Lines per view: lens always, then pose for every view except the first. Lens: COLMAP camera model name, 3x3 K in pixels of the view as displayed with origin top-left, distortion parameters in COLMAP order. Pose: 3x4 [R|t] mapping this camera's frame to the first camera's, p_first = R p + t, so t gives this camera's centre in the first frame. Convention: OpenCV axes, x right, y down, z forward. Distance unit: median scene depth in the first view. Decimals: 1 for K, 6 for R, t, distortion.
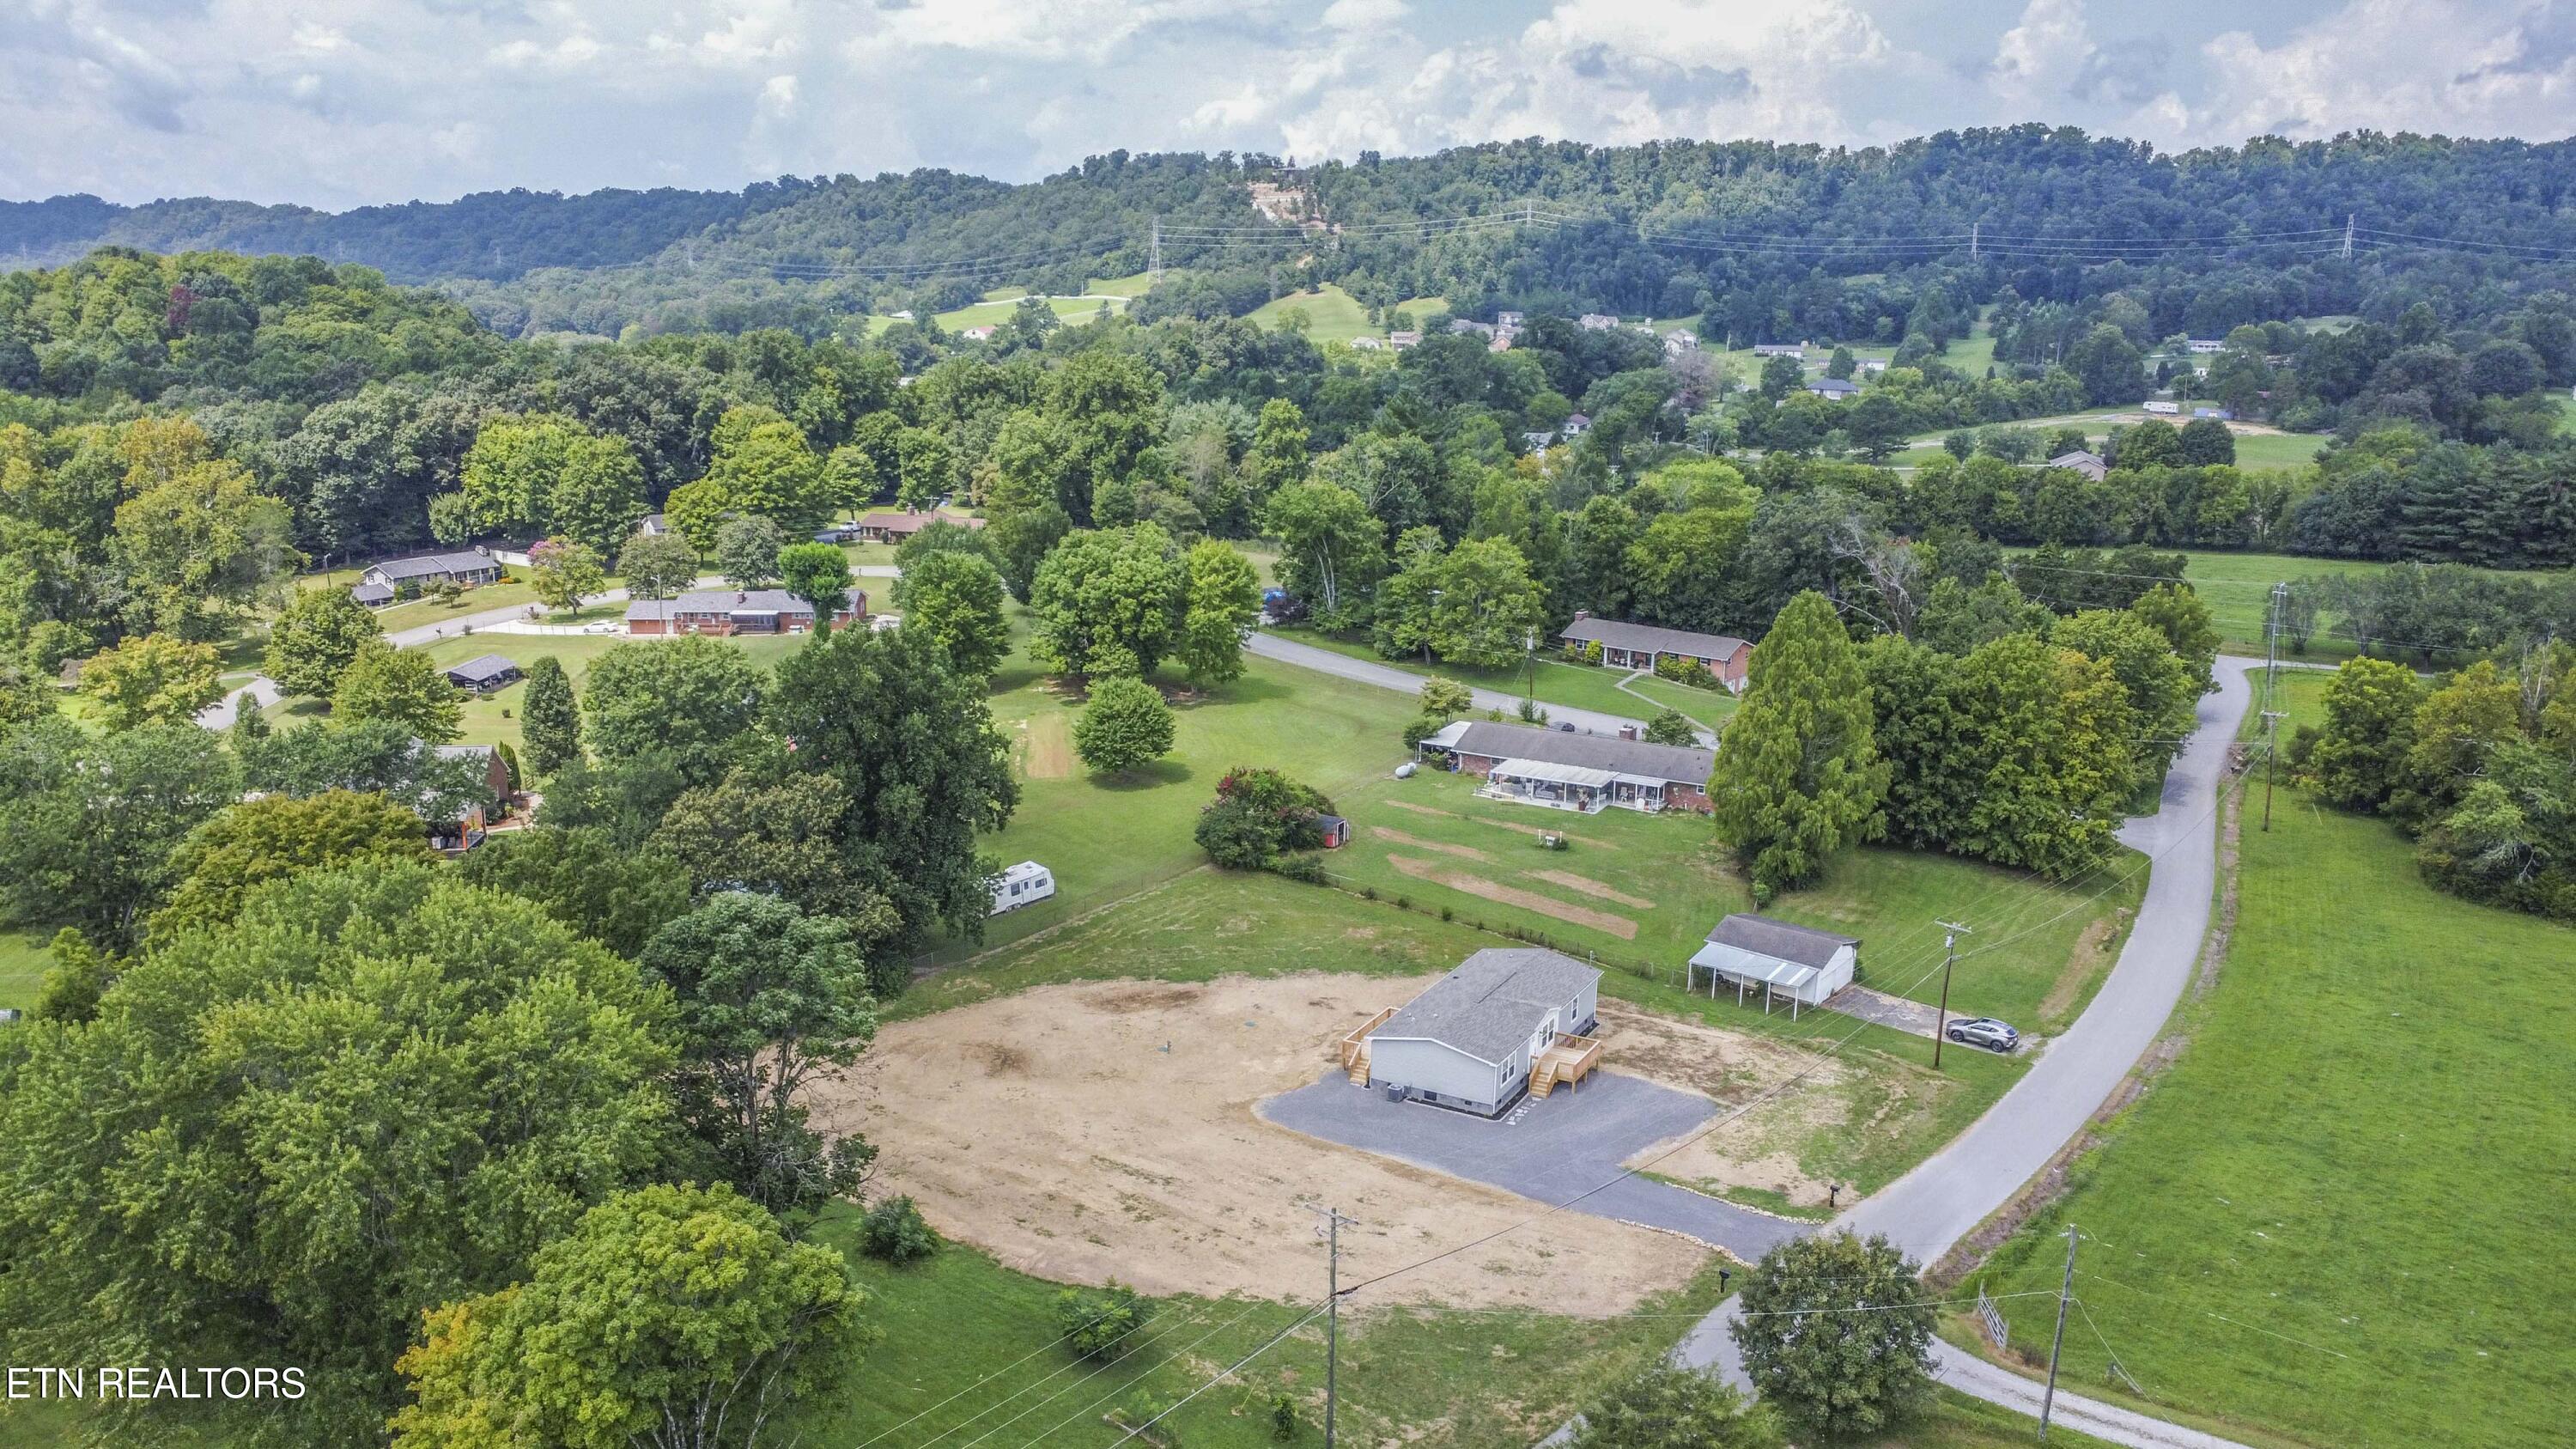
lens RADIAL K [[1921.2, 0, 1288.0], [0, 1921.2, 724.5], [0, 0, 1]] dist [-0.136514, 0.214794]
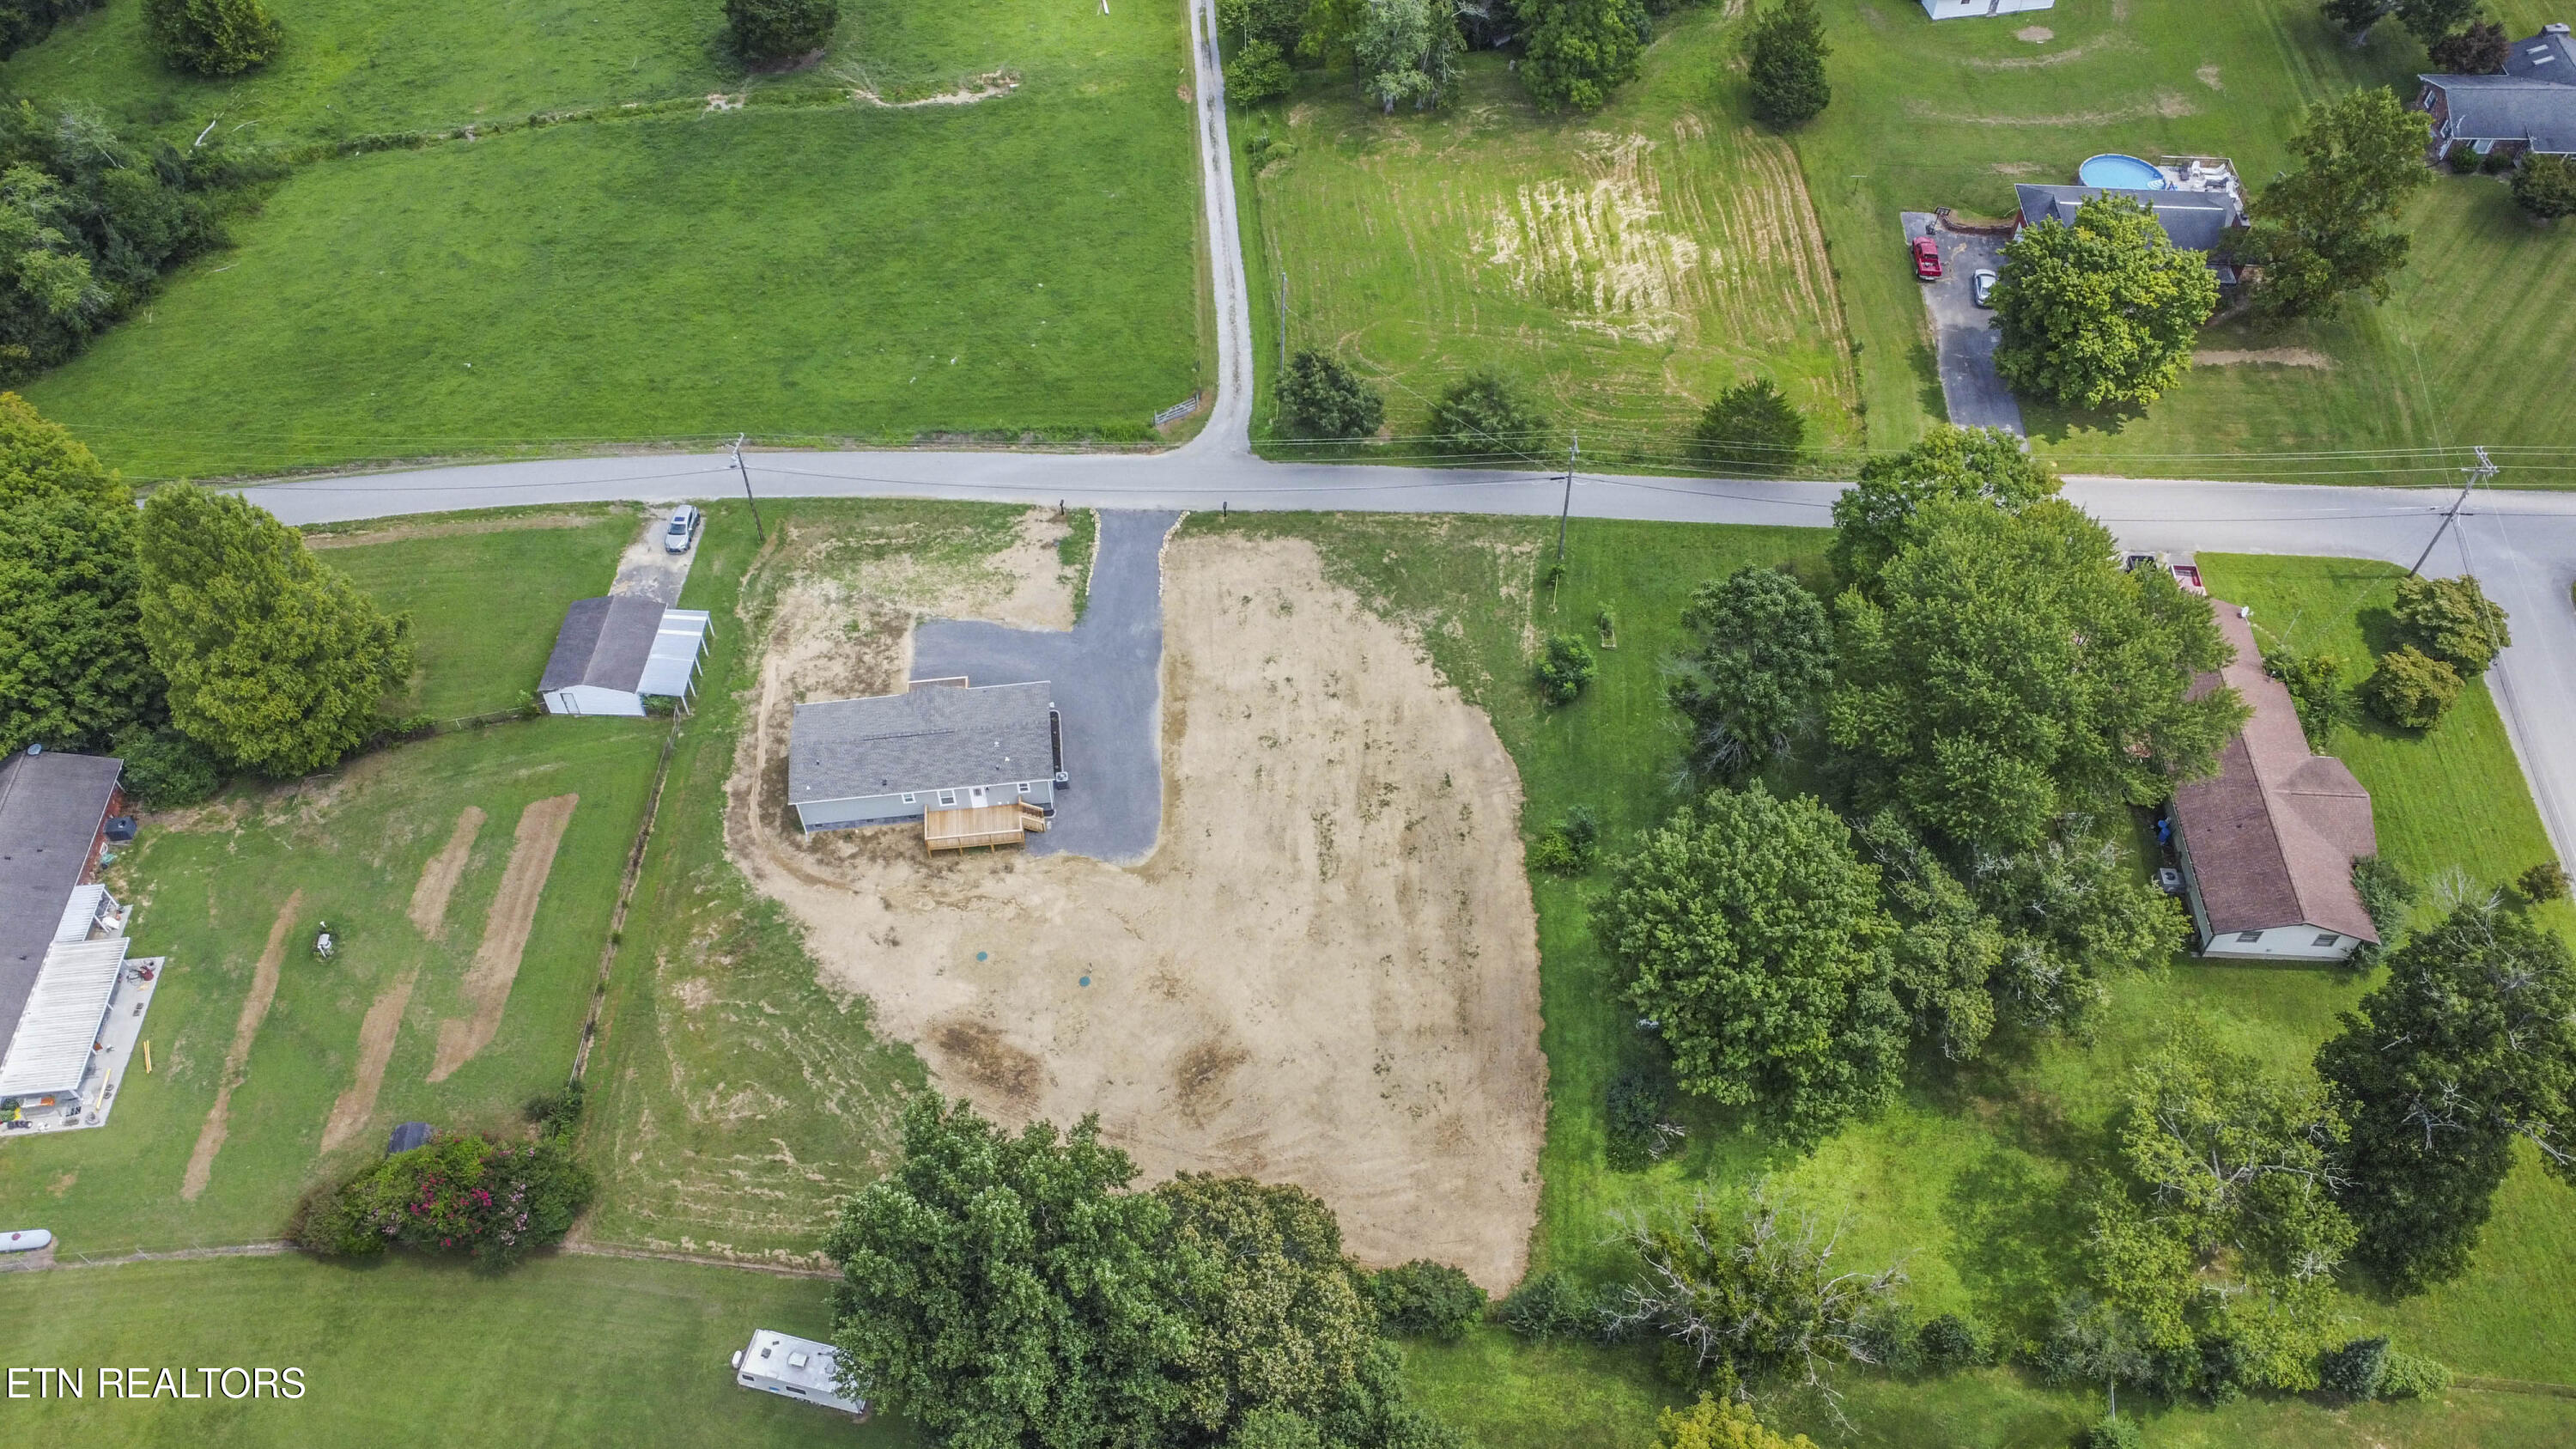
lens RADIAL K [[1954.5, 0, 1288.0], [0, 1954.5, 724.5], [0, 0, 1]] dist [-0.189207, 0.341246]
pose [[-0.586455, -0.621632, 0.519273, -0.550112], [0.185205, 0.521196, 0.833099, -0.698365], [-0.788524, 0.584747, -0.190529, 1.001456]]
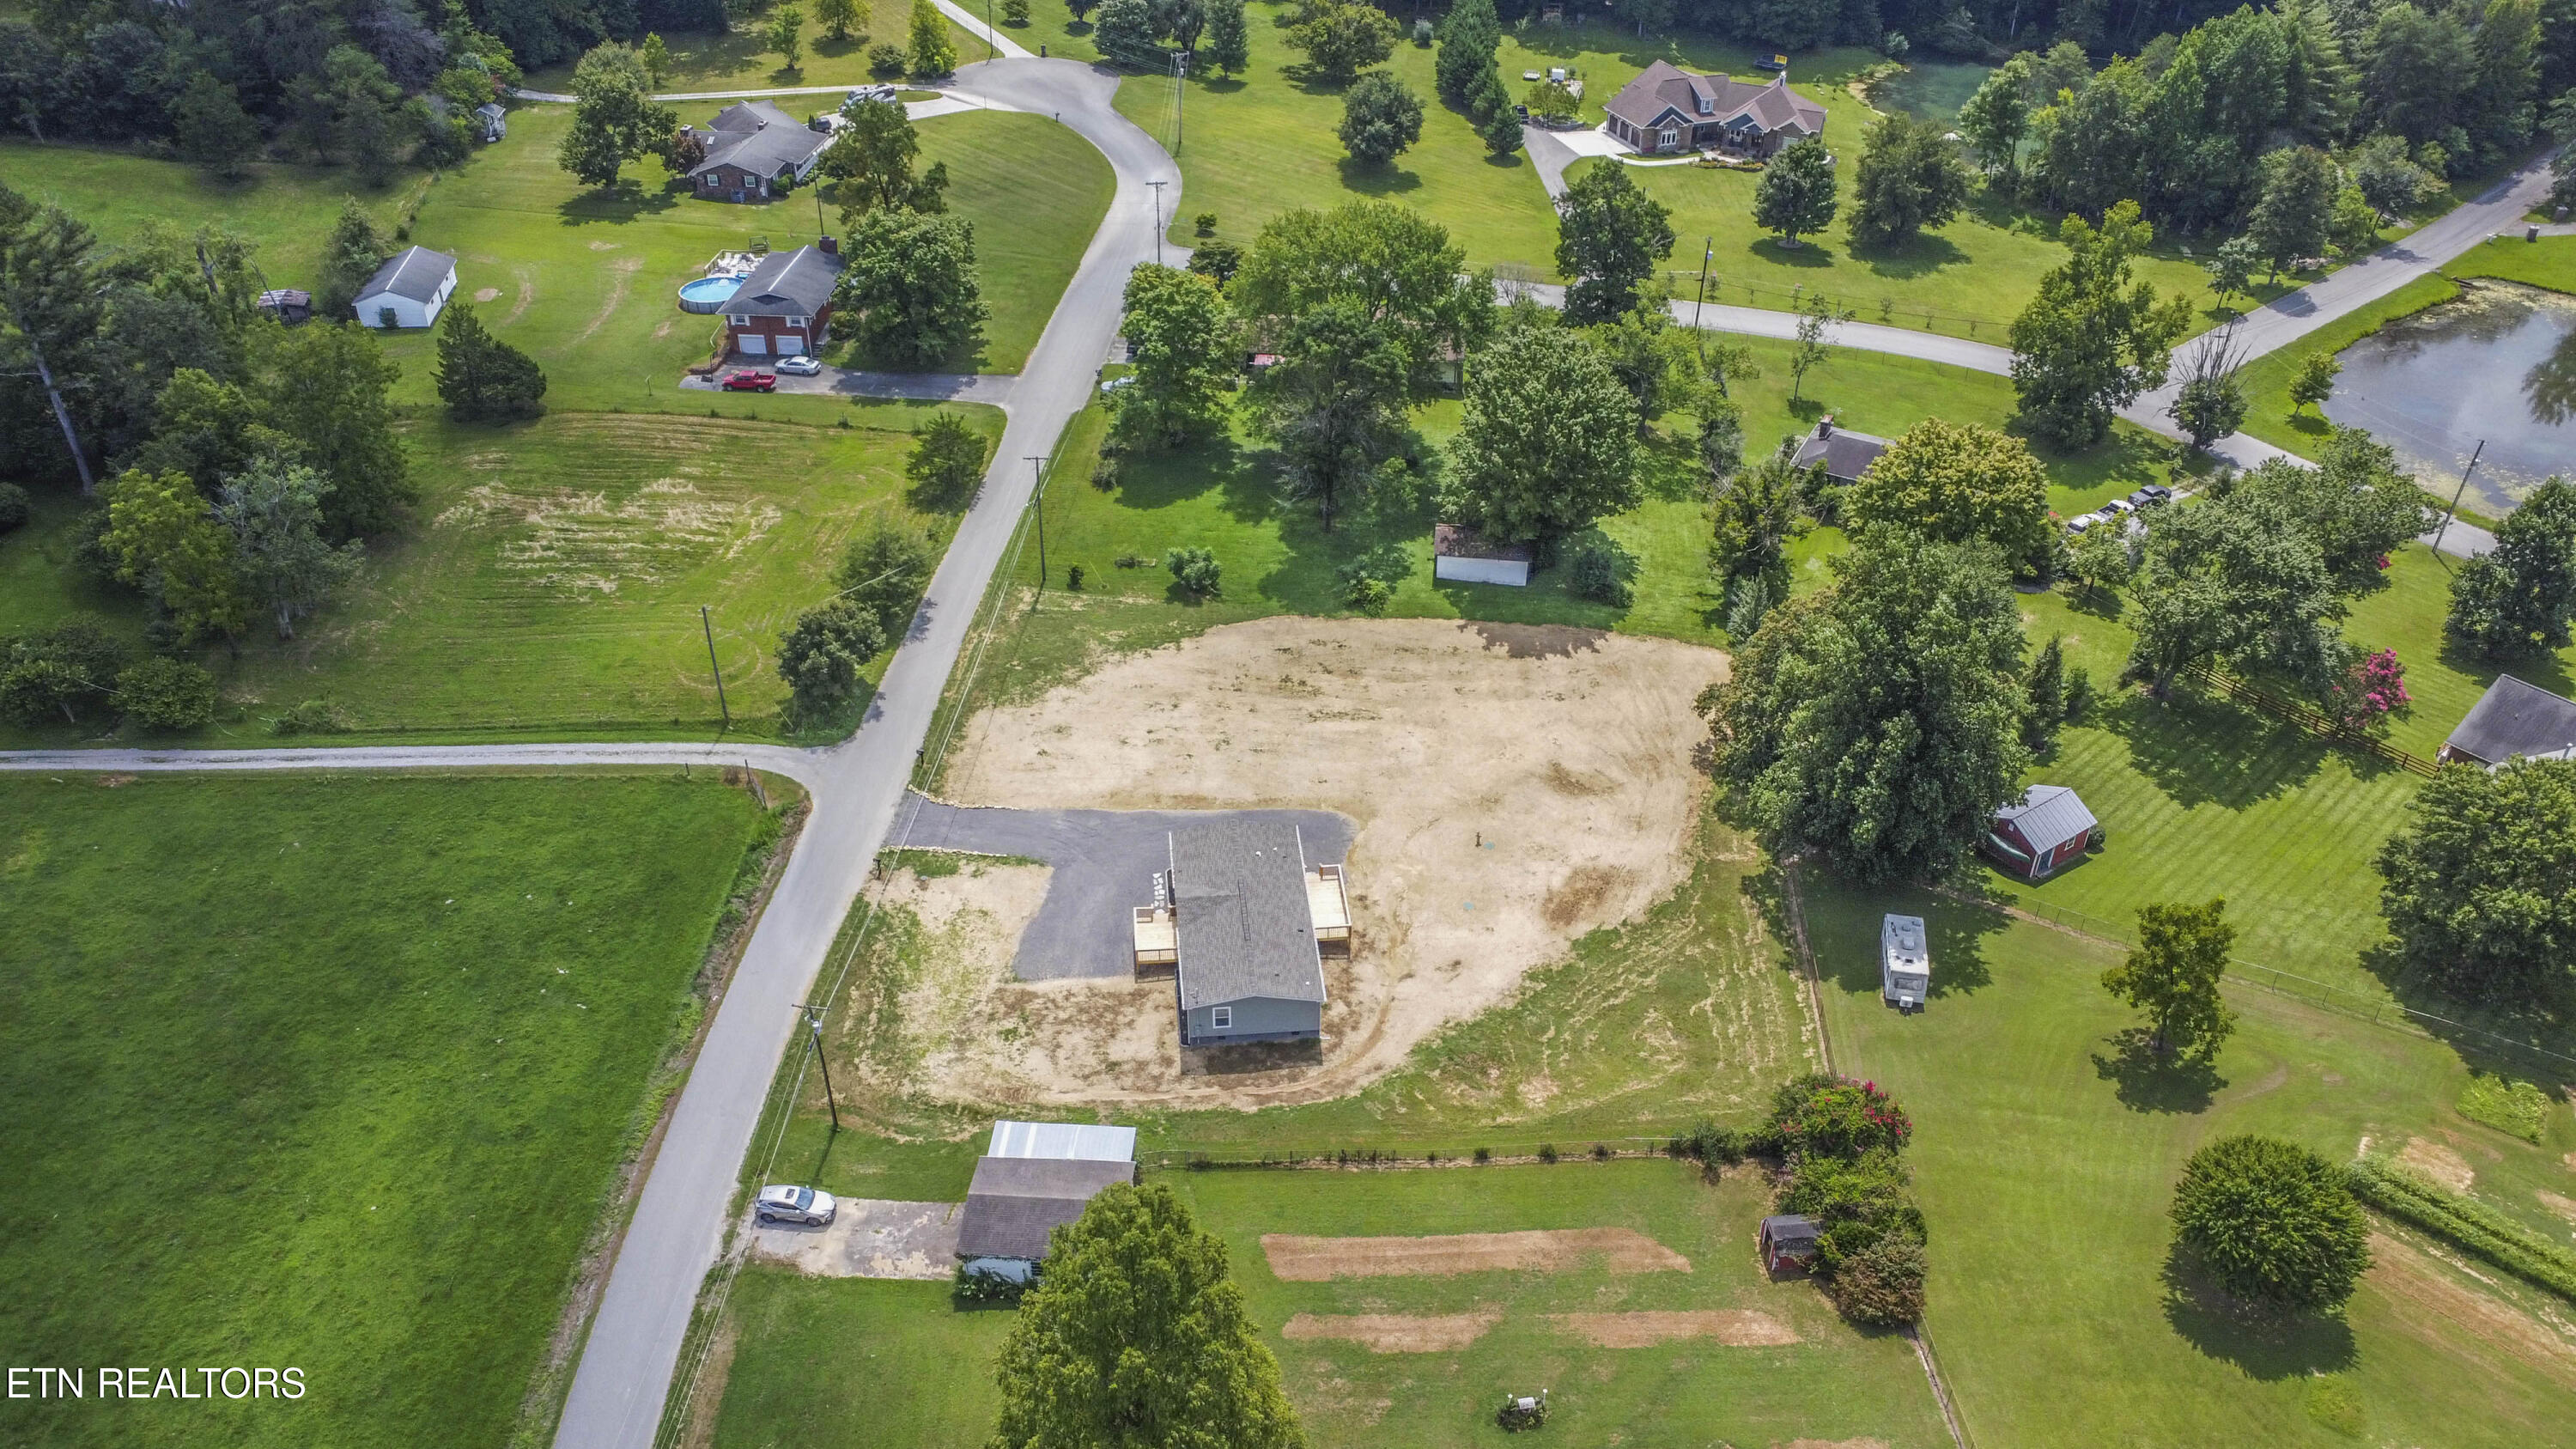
lens RADIAL K [[1921.2, 0, 1288.0], [0, 1921.2, 724.5], [0, 0, 1]] dist [-0.136514, 0.214794]
pose [[-0.822717, 0.306238, -0.478911, 0.528799], [-0.147329, 0.698824, 0.699957, -0.627695], [0.549028, 0.646423, -0.529816, 1.439983]]
